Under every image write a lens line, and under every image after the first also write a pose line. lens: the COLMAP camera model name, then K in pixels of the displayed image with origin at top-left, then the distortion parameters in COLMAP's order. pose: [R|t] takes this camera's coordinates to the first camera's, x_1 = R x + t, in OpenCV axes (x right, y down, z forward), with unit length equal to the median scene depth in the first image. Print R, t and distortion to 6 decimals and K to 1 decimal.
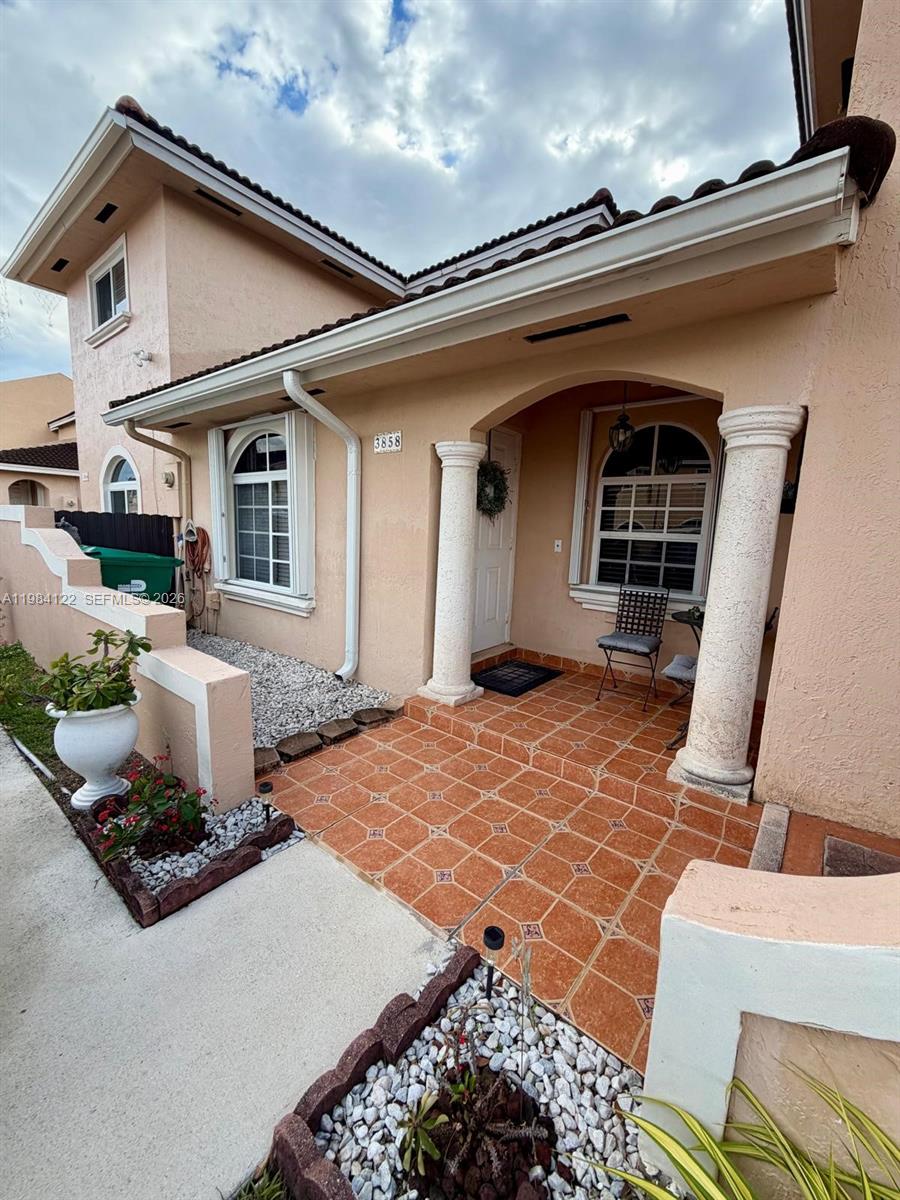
lens RADIAL K [[477.2, 0, 450.1], [0, 477.2, 596.4], [0, 0, 1]] dist [-0.000100, -0.000096]
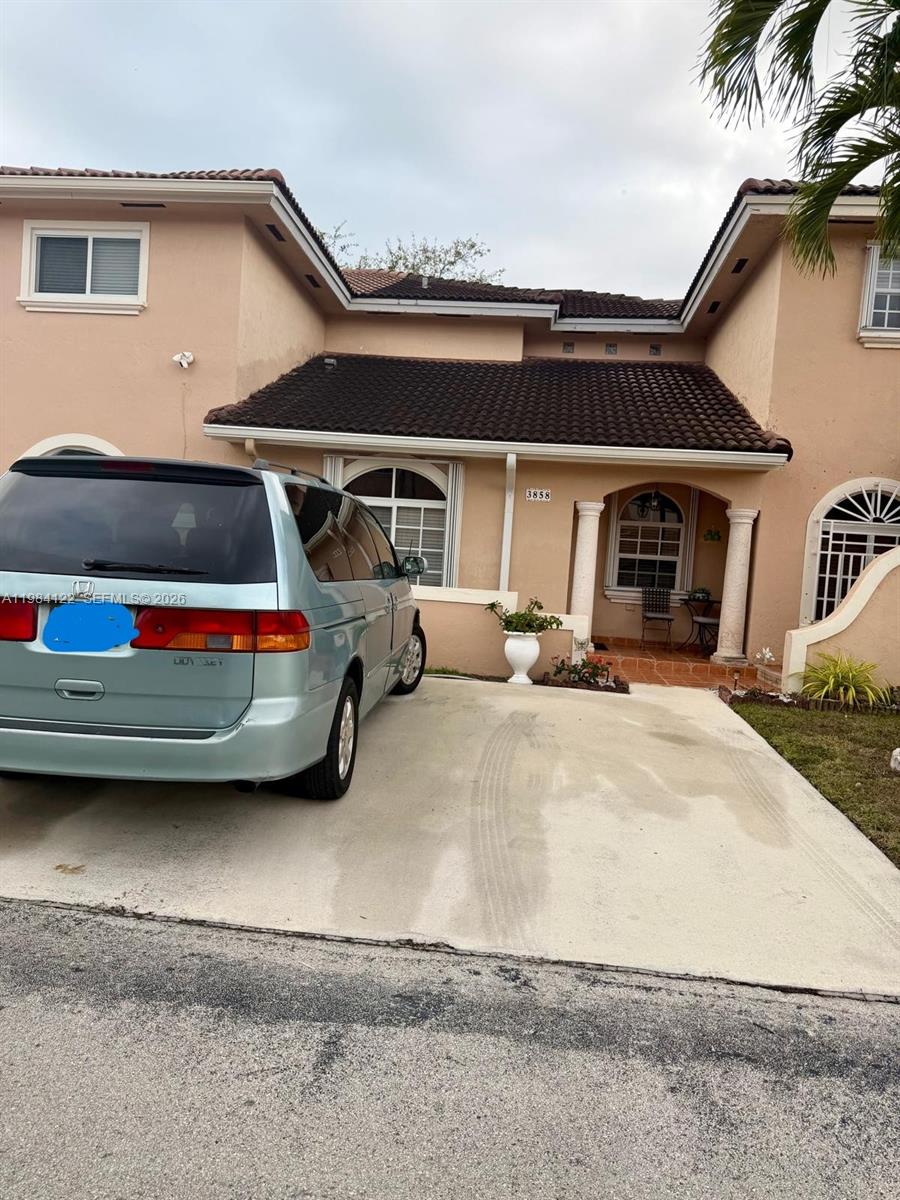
lens RADIAL K [[834.7, 0, 450.0], [0, 834.7, 600.0], [0, 0, 1]] dist [0.119392, -0.112706]
pose [[0.841018, -0.005032, 0.540983, -1.927600], [0.043253, 0.997381, -0.057964, 0.180077], [-0.539275, 0.072148, 0.839034, -1.184202]]
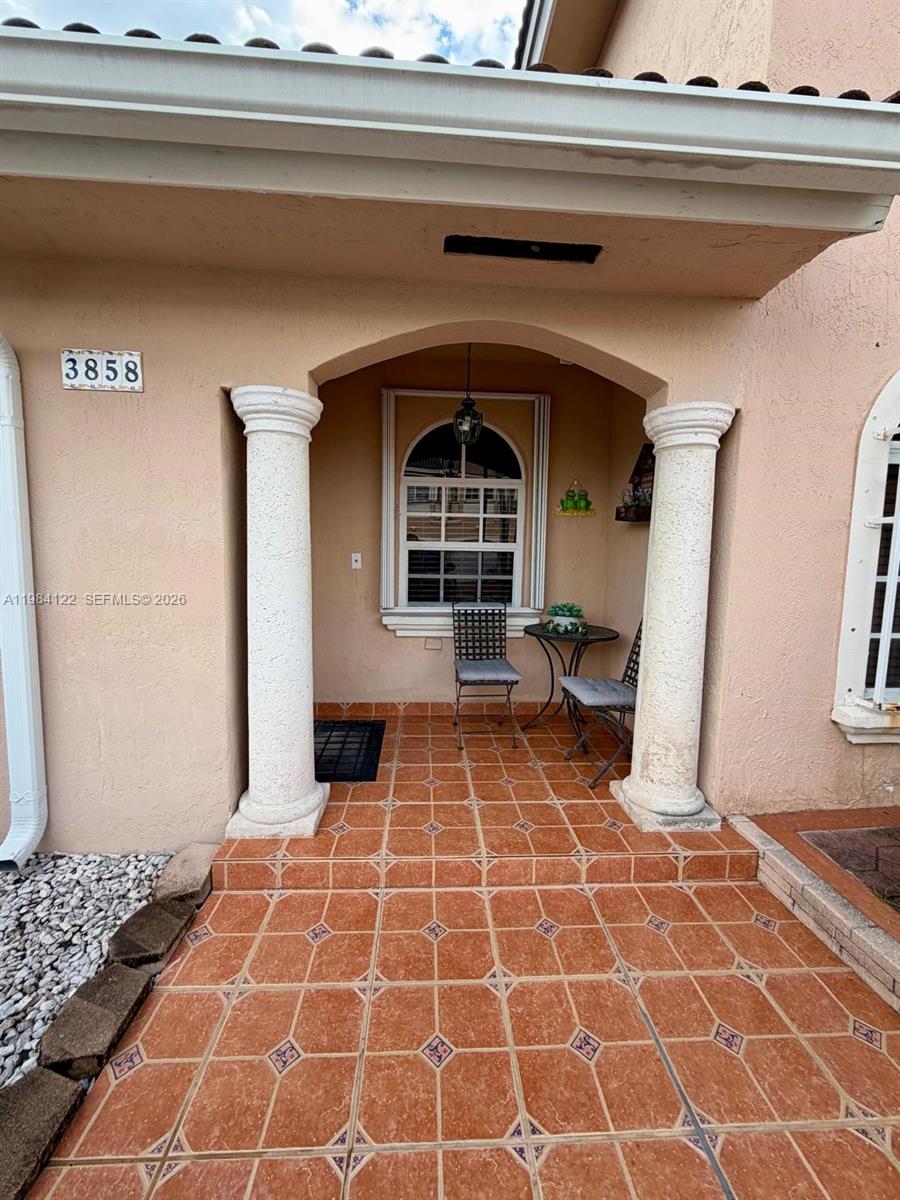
lens RADIAL K [[477.2, 0, 450.1], [0, 477.2, 596.4], [0, 0, 1]] dist [-0.000100, -0.000096]
pose [[0.735460, -0.088288, 0.671792, -0.224361], [0.105077, 0.994341, 0.015642, -0.054059], [-0.669371, 0.059086, 0.740575, 0.398946]]
